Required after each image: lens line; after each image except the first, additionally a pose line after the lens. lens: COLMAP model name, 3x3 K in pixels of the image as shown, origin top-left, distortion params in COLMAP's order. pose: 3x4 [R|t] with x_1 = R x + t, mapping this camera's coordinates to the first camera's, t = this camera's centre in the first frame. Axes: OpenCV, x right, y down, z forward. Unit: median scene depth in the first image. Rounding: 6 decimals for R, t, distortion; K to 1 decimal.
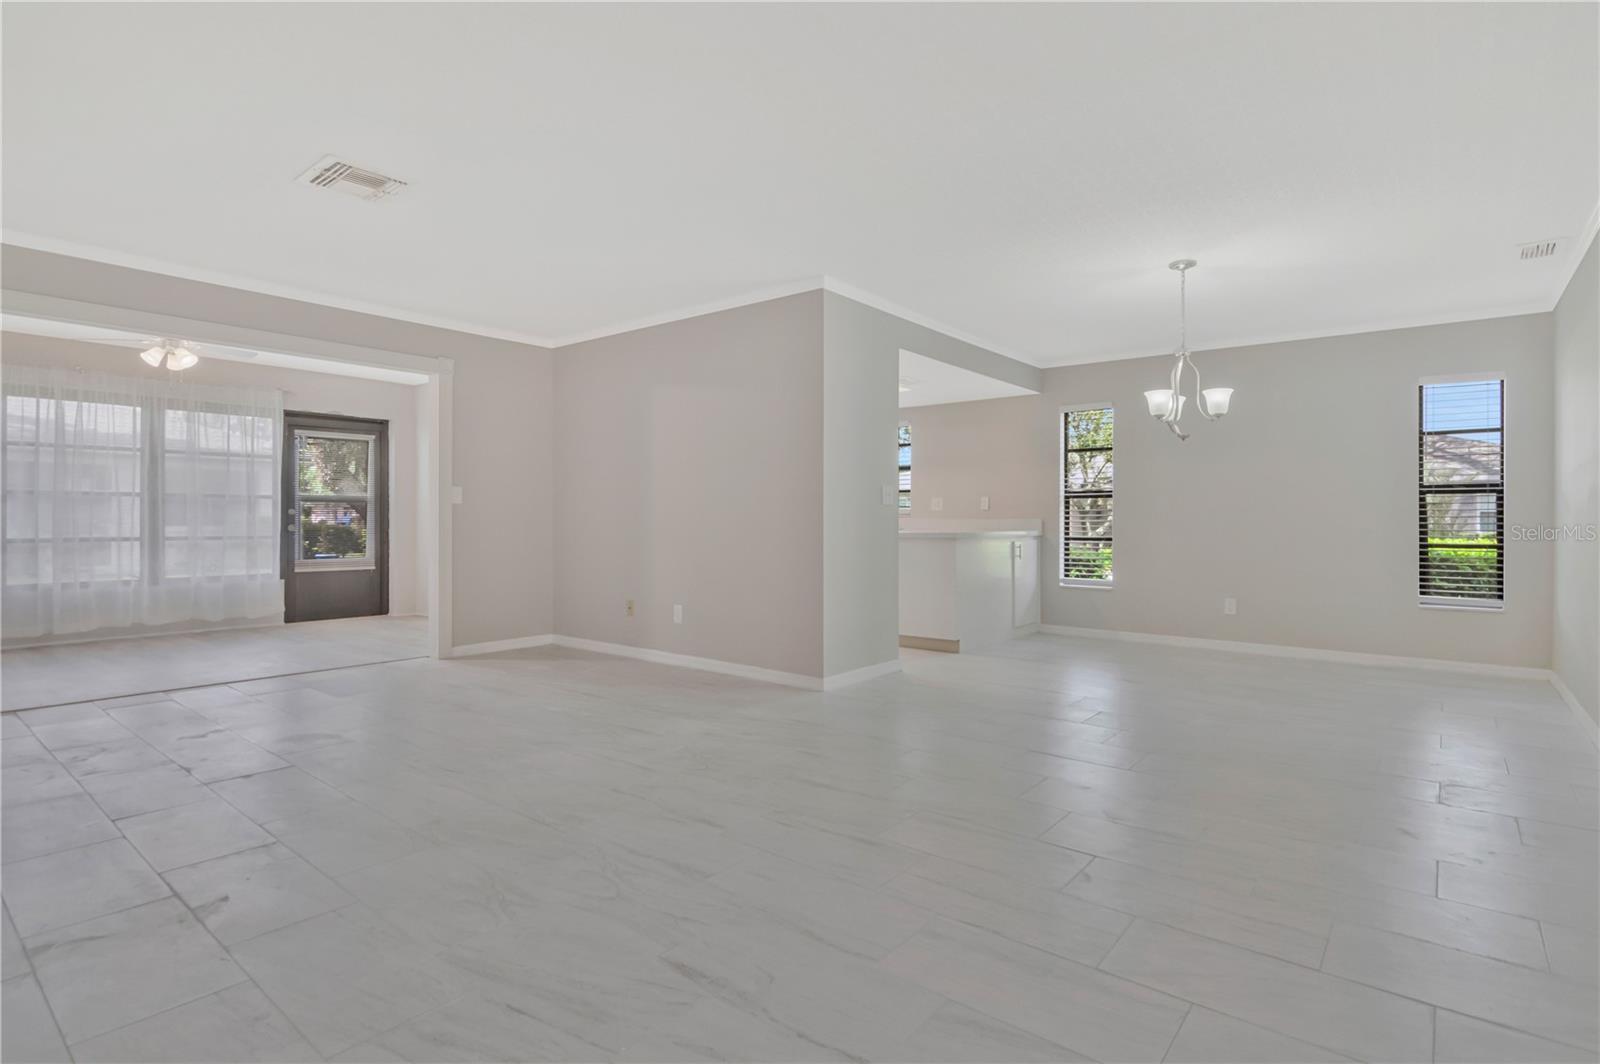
lens RADIAL K [[794.9, 0, 809.2], [0, 794.9, 524.2], [0, 0, 1]] dist [-0.000509, -0.008725]
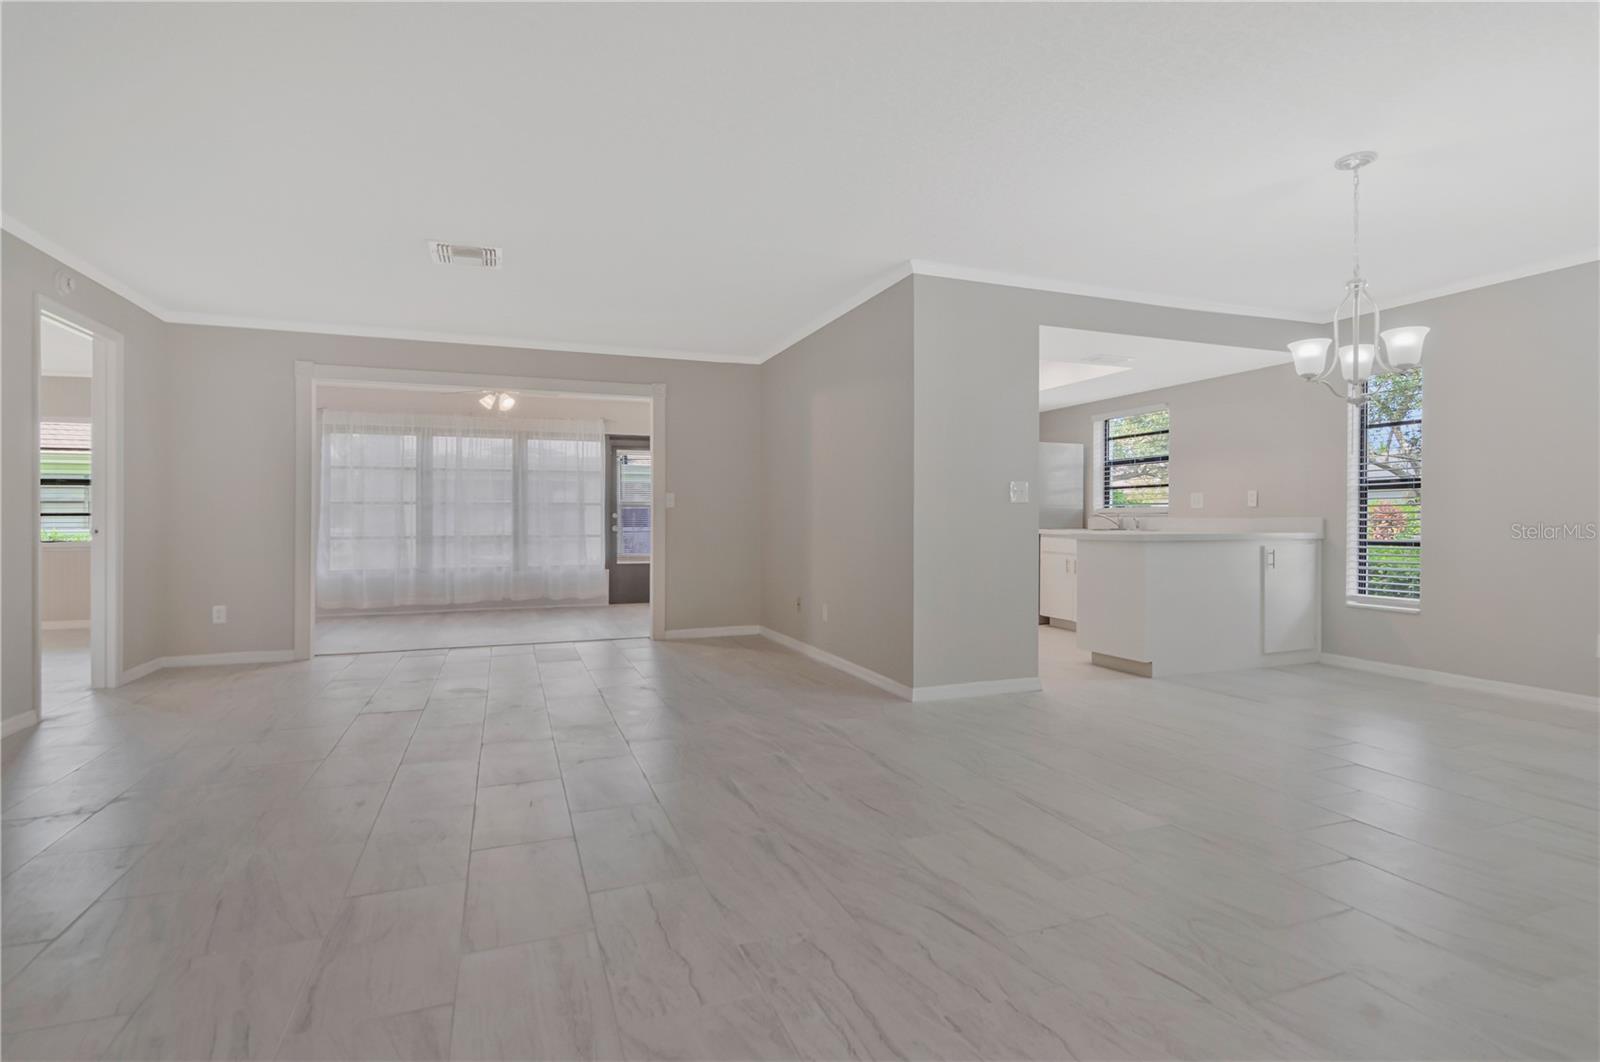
lens RADIAL K [[784.8, 0, 811.4], [0, 784.8, 523.4], [0, 0, 1]] dist [-0.003414, -0.000994]
pose [[0.864934, -0.002668, -0.501878, 0.279483], [0.001190, 0.999994, -0.003266, 0.001624], [0.501884, 0.002228, 0.864932, 0.101177]]
